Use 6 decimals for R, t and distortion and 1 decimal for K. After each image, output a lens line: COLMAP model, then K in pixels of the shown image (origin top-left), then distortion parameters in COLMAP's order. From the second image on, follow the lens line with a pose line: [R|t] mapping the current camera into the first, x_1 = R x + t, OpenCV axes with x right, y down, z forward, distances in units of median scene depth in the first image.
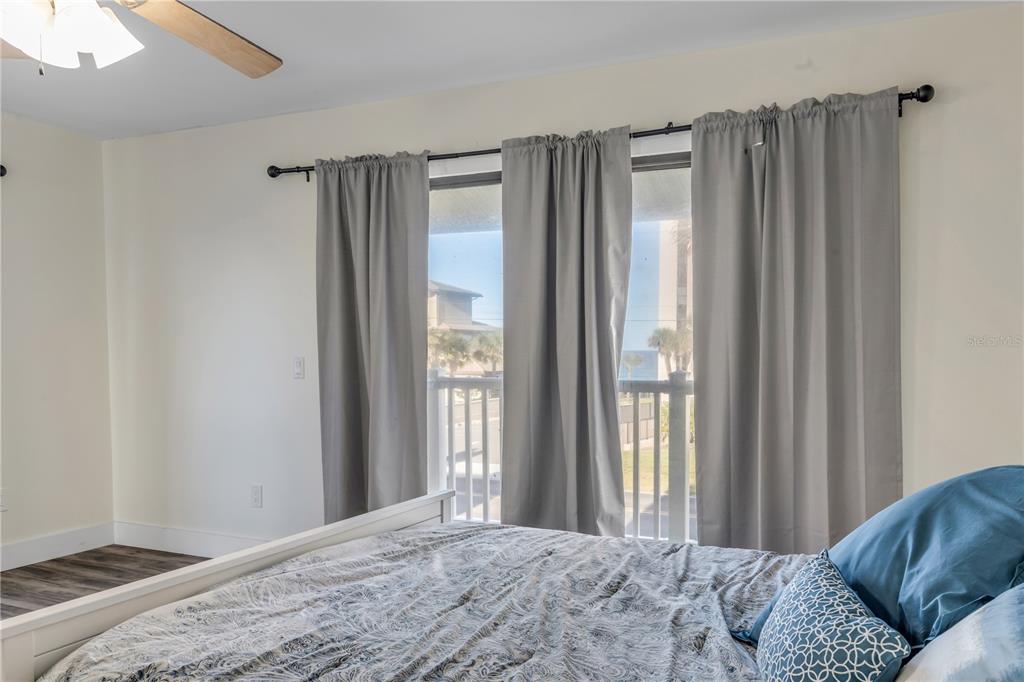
lens RADIAL K [[798.8, 0, 540.8], [0, 798.8, 386.8], [0, 0, 1]] dist [0.012044, -0.015726]
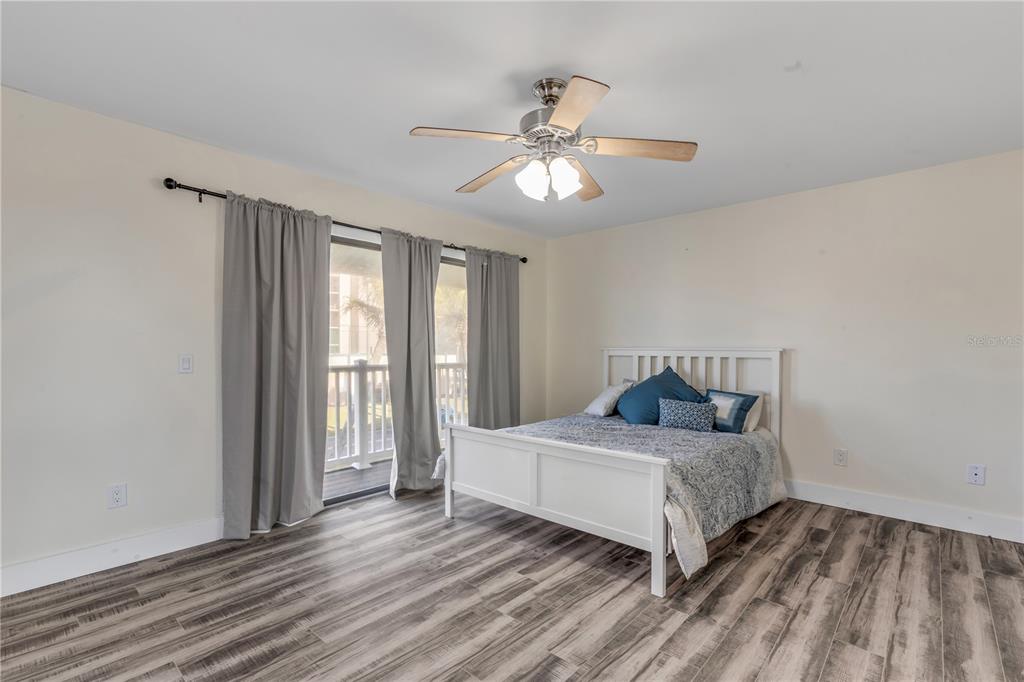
lens RADIAL K [[469.6, 0, 512.3], [0, 469.6, 346.5], [0, 0, 1]] dist [0.008508, -0.001960]
pose [[0.305435, 0.003622, 0.952206, -1.200974], [0.040728, 0.999028, -0.016865, -0.026691], [-0.951341, 0.043933, 0.304991, 0.555052]]
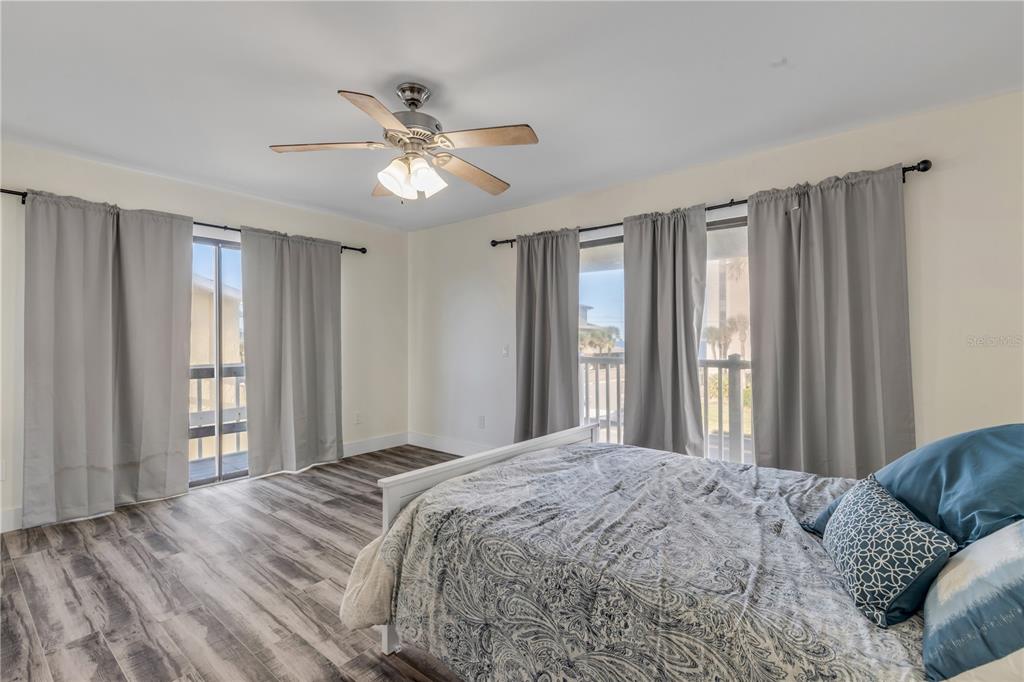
lens RADIAL K [[469.6, 0, 506.0], [0, 469.6, 333.0], [0, 0, 1]] dist [0.008508, -0.001960]
pose [[0.962827, -0.004337, -0.270084, -0.026058], [-0.012317, 0.998126, -0.059937, 0.000528], [0.269838, 0.061035, 0.960970, -0.020111]]
